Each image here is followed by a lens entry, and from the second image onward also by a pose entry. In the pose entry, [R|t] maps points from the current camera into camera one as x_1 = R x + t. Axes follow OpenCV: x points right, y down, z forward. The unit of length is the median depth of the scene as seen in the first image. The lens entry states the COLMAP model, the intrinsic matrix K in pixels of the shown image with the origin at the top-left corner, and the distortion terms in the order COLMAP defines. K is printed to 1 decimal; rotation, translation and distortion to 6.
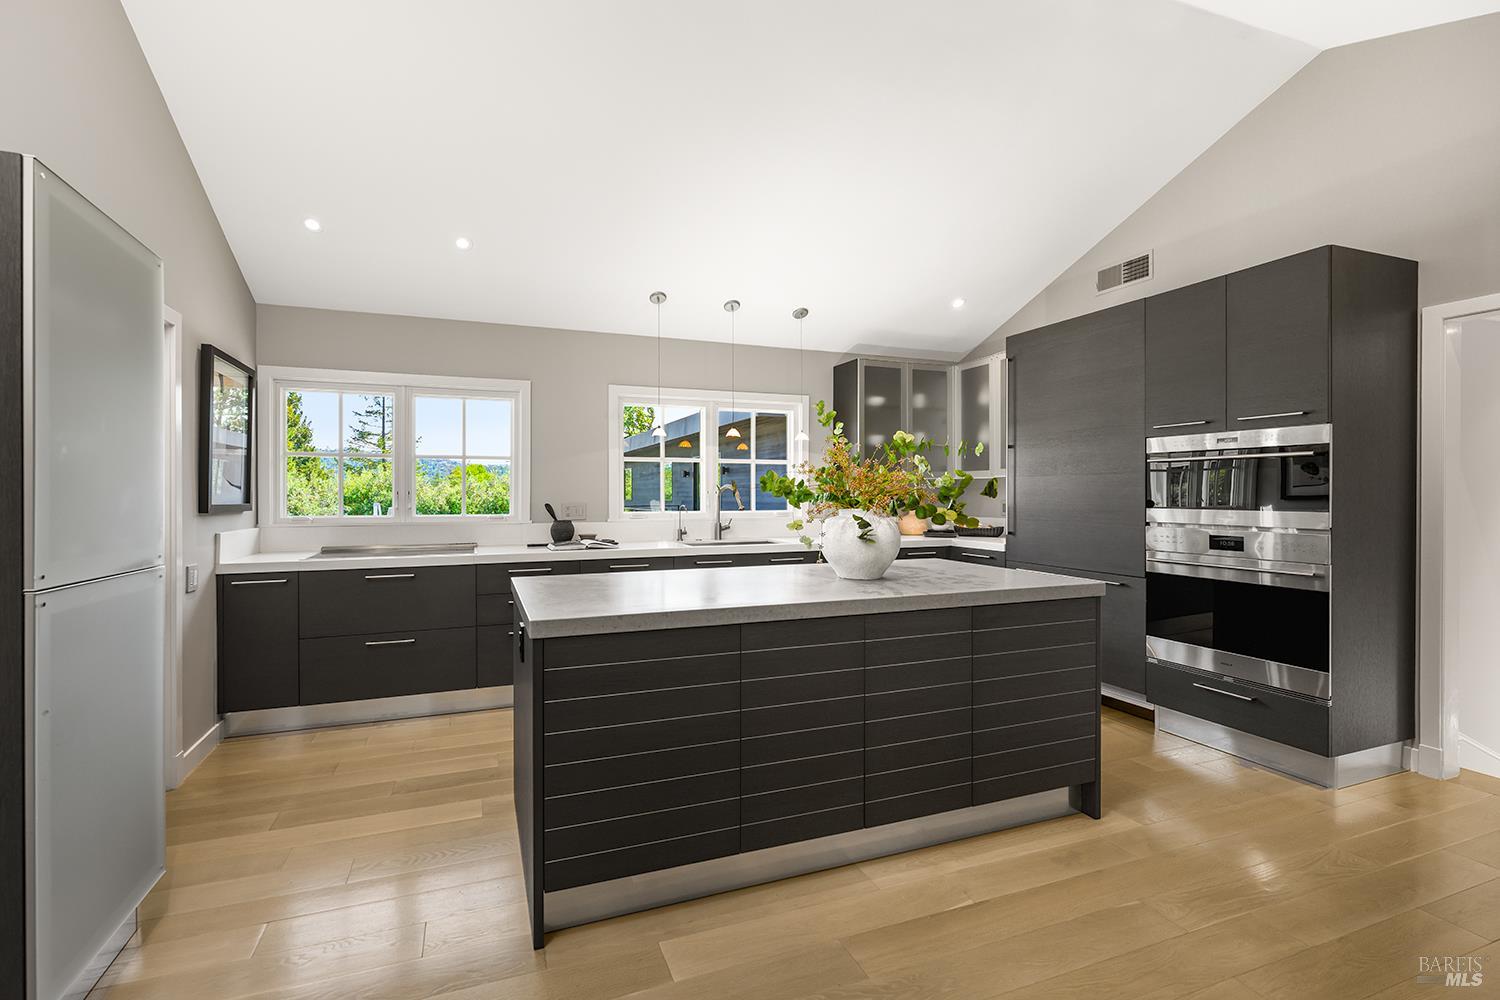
lens RADIAL K [[628.9, 0, 686.5], [0, 628.9, 498.2], [0, 0, 1]] dist [0.000629, 0.000581]
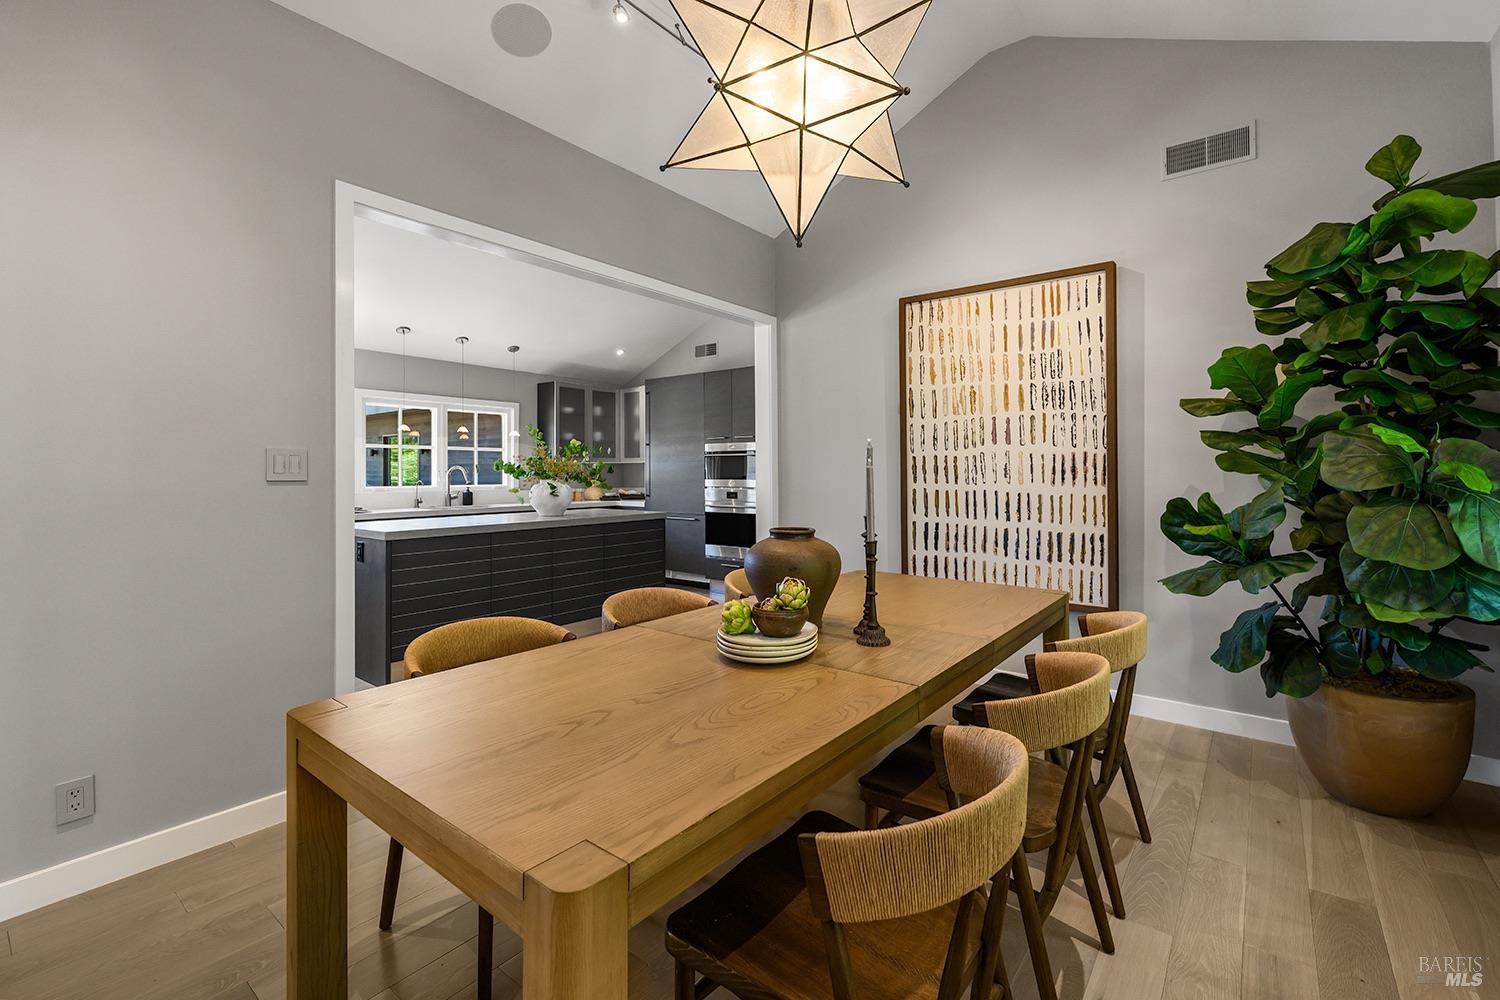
lens RADIAL K [[638.8, 0, 796.9], [0, 638.8, 462.9], [0, 0, 1]] dist [0.000320, -0.000107]
pose [[0.817536, 0.007154, 0.575834, -0.183228], [0.006819, 0.999732, -0.022101, 0.010688], [-0.575838, 0.021995, 0.817268, -0.801676]]
